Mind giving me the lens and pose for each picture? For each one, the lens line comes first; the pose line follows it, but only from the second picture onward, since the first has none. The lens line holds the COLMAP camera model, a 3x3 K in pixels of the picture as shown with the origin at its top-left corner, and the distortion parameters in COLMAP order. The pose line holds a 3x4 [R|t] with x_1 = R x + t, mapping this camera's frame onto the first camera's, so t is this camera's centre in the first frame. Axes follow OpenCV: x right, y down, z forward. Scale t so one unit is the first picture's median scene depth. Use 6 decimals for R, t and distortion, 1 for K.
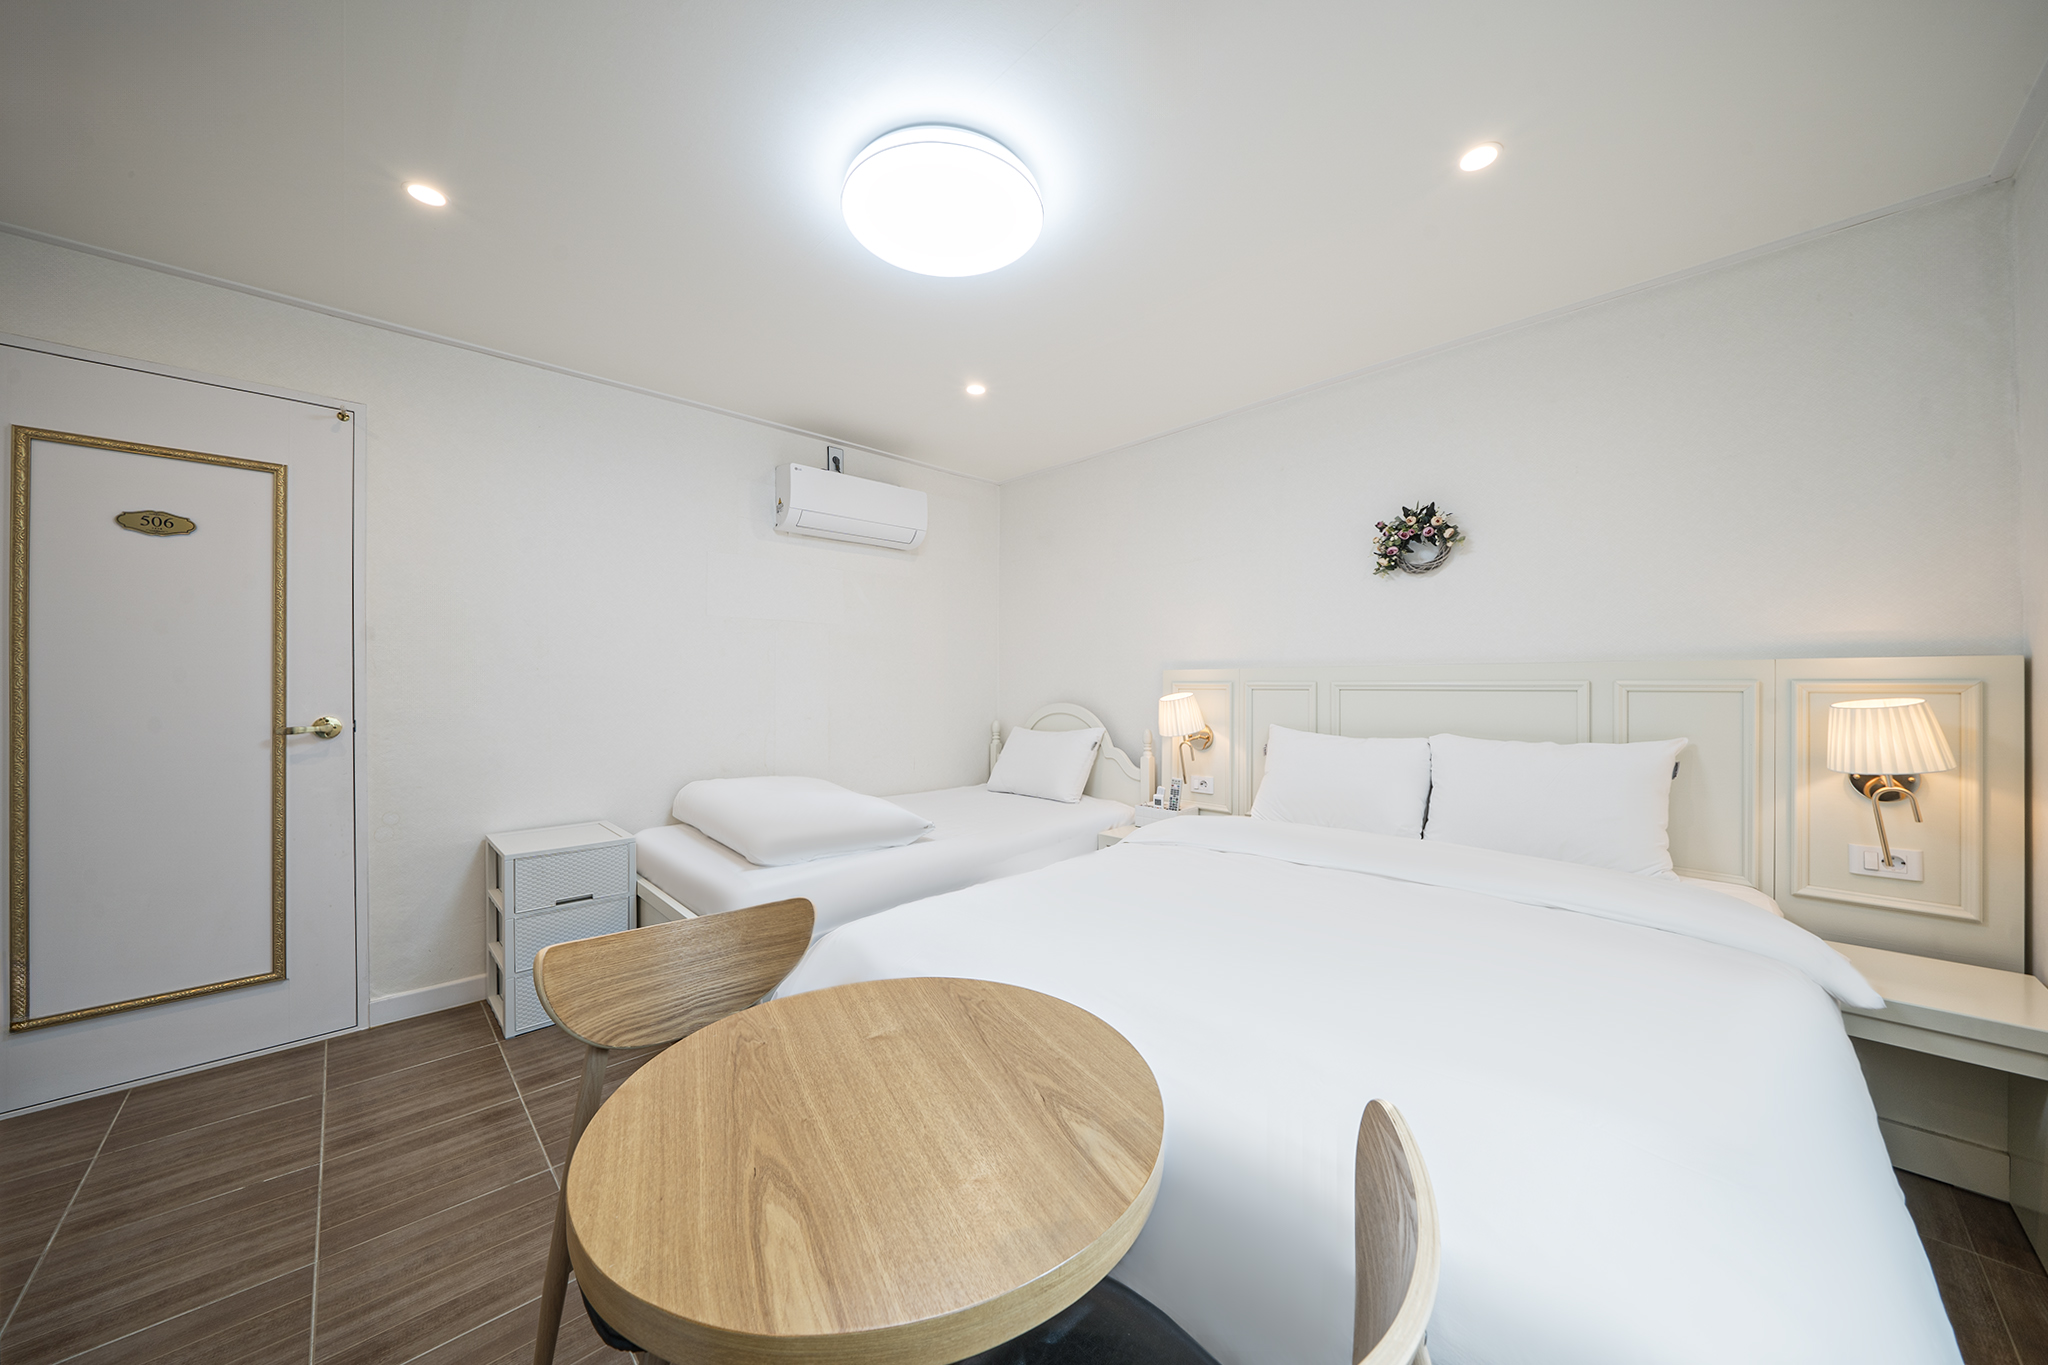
lens RADIAL K [[716.7, 0, 1024.0], [0, 716.7, 682.5], [0, 0, 1]] dist [0.000378, 0.000006]
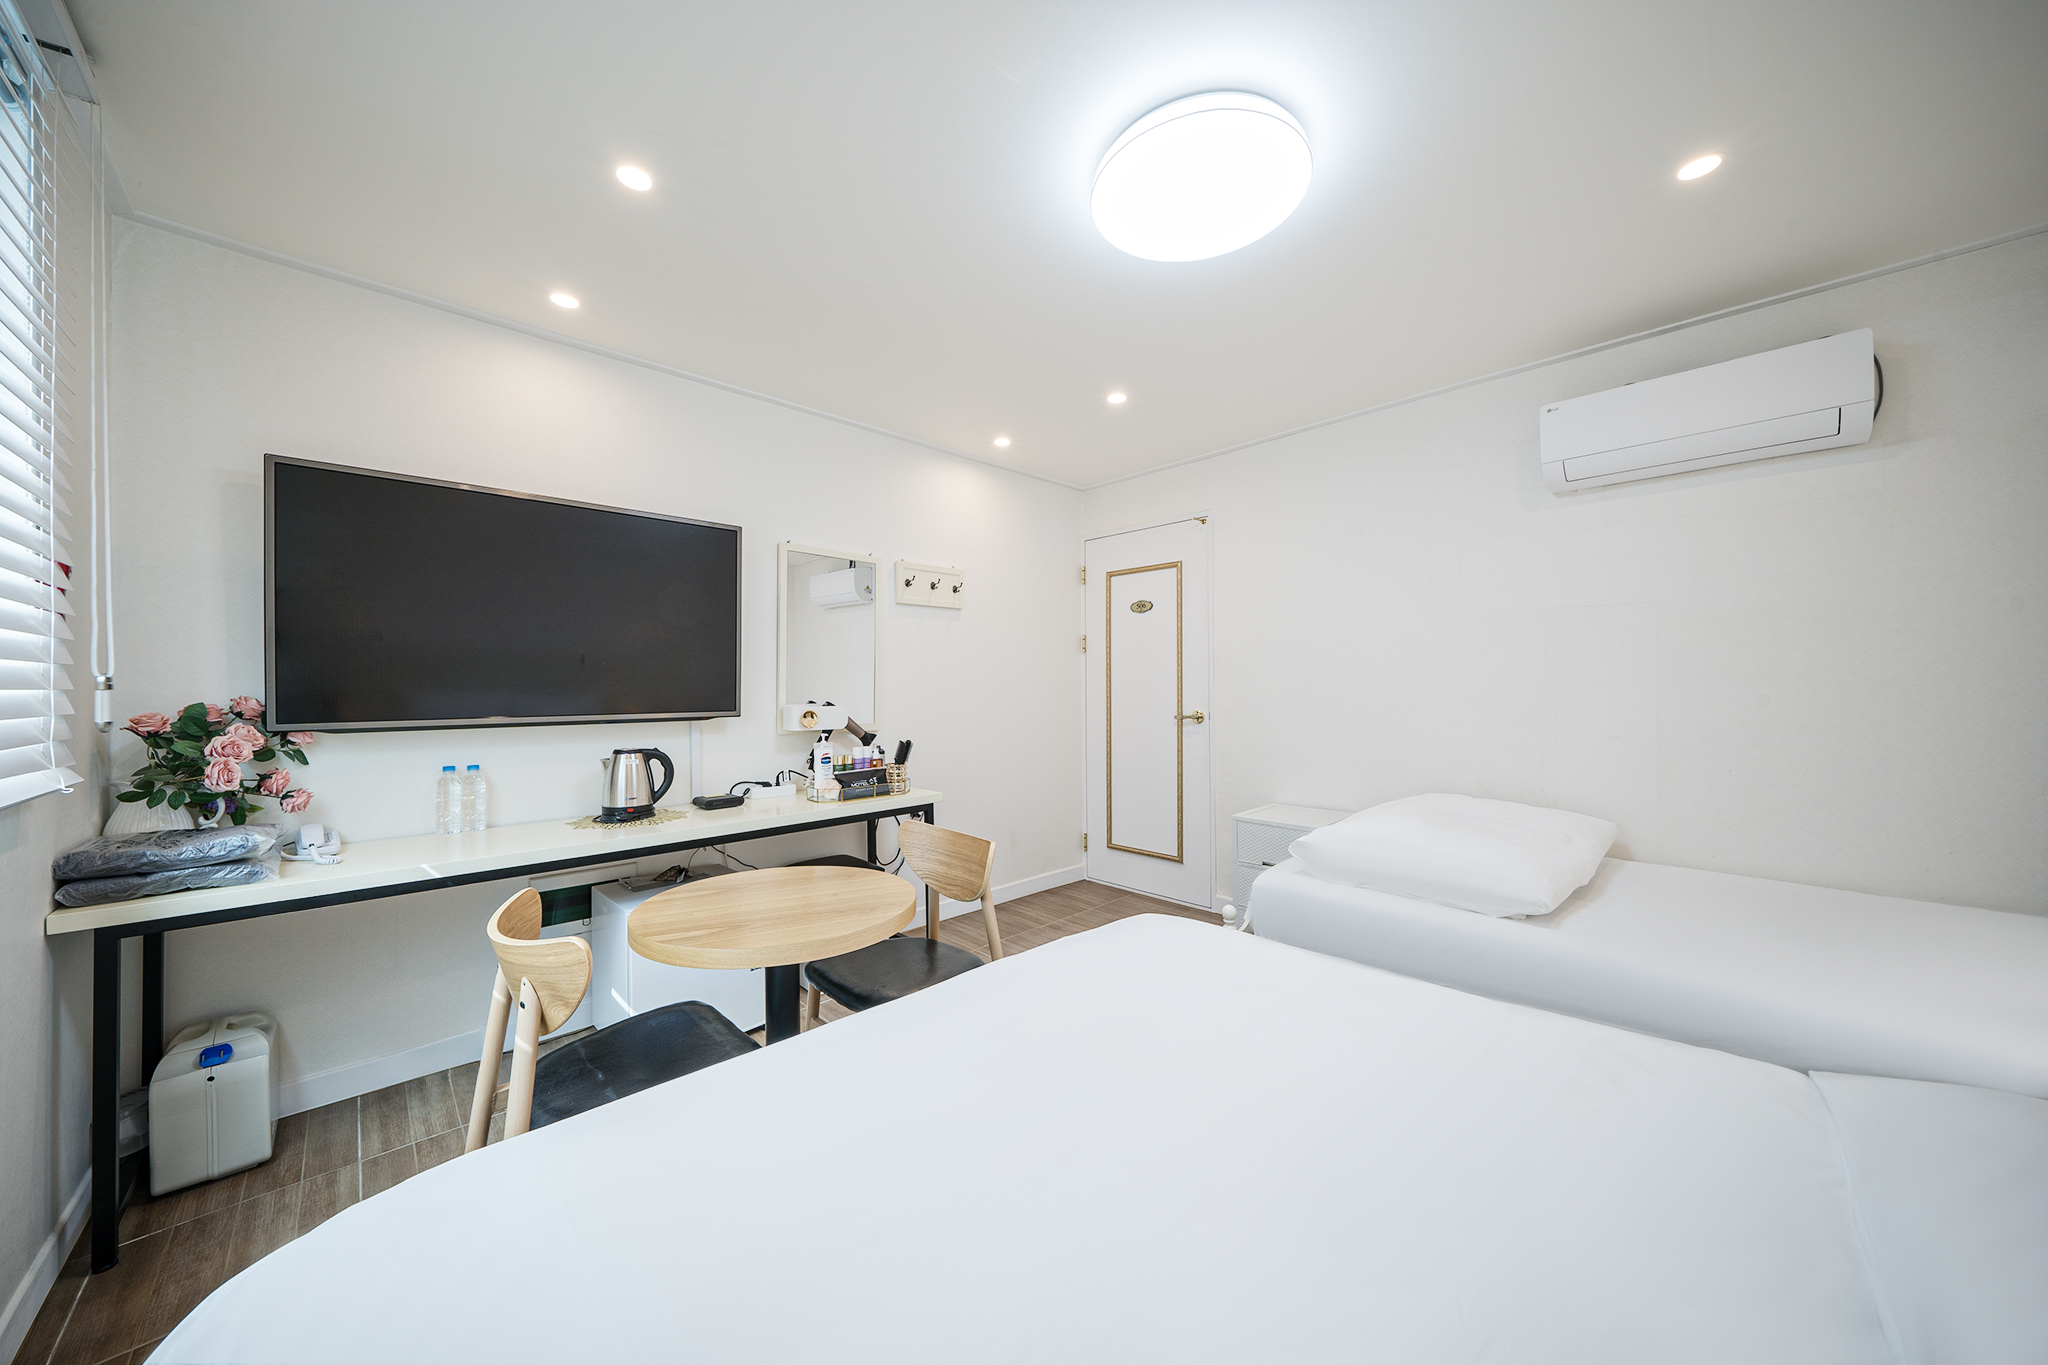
lens RADIAL K [[703.4, 0, 1025.2], [0, 703.4, 691.2], [0, 0, 1]] dist [-0.000200, -0.000032]
pose [[0.031460, 0.007033, -0.999480, 0.633959], [0.001021, 0.999974, 0.007068, -0.006333], [0.999504, -0.001242, 0.031453, 0.581951]]
